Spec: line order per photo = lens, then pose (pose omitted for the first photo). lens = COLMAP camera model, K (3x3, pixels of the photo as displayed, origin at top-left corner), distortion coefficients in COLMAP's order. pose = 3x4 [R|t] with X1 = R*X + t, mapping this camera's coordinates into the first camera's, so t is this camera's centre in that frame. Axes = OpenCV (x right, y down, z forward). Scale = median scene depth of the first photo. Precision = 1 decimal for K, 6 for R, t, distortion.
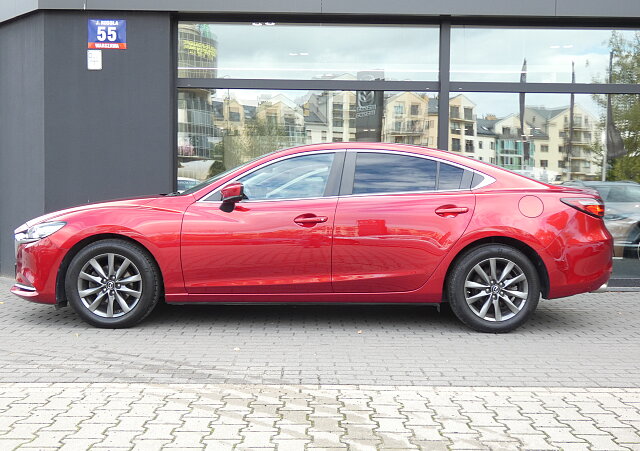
lens RADIAL K [[714.6, 0, 320.1], [0, 714.6, 224.3], [0, 0, 1]] dist [0.018984, 0.000000]
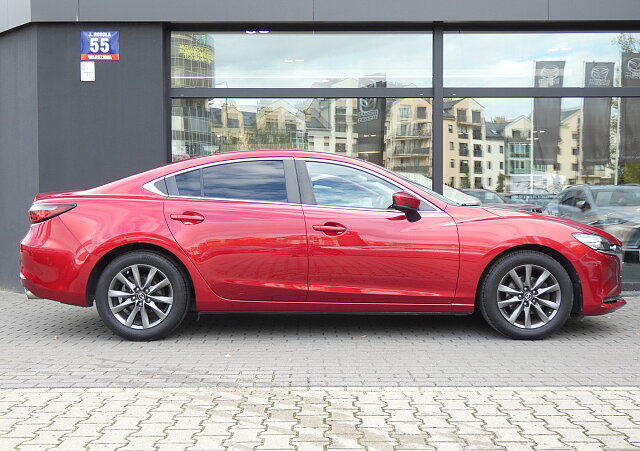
lens RADIAL K [[747.4, 0, 320.7], [0, 747.4, 225.5], [0, 0, 1]] dist [0.025641, 0.000000]
pose [[0.999887, -0.013929, -0.005696, 0.013655], [0.013864, 0.999841, -0.011258, 0.002003], [0.005852, 0.011178, 0.999920, -0.043342]]
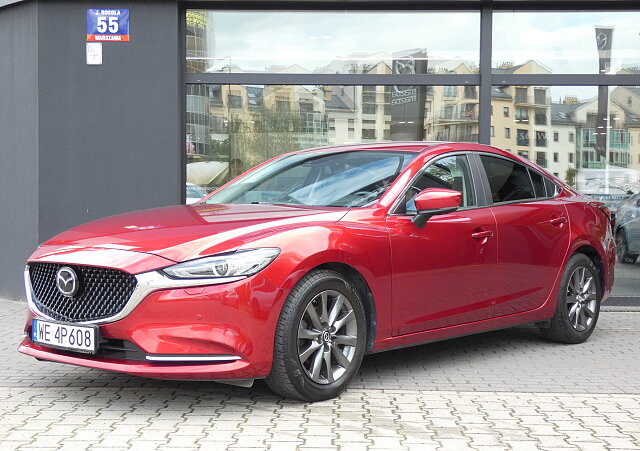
lens RADIAL K [[950.2, 0, 319.9], [0, 950.2, 226.6], [0, 0, 1]] dist [0.084207, 0.000000]
pose [[0.999607, -0.002931, -0.027888, 0.001085], [0.002480, 0.999866, -0.016188, 0.007538], [0.027932, 0.016112, 0.999480, -0.188037]]
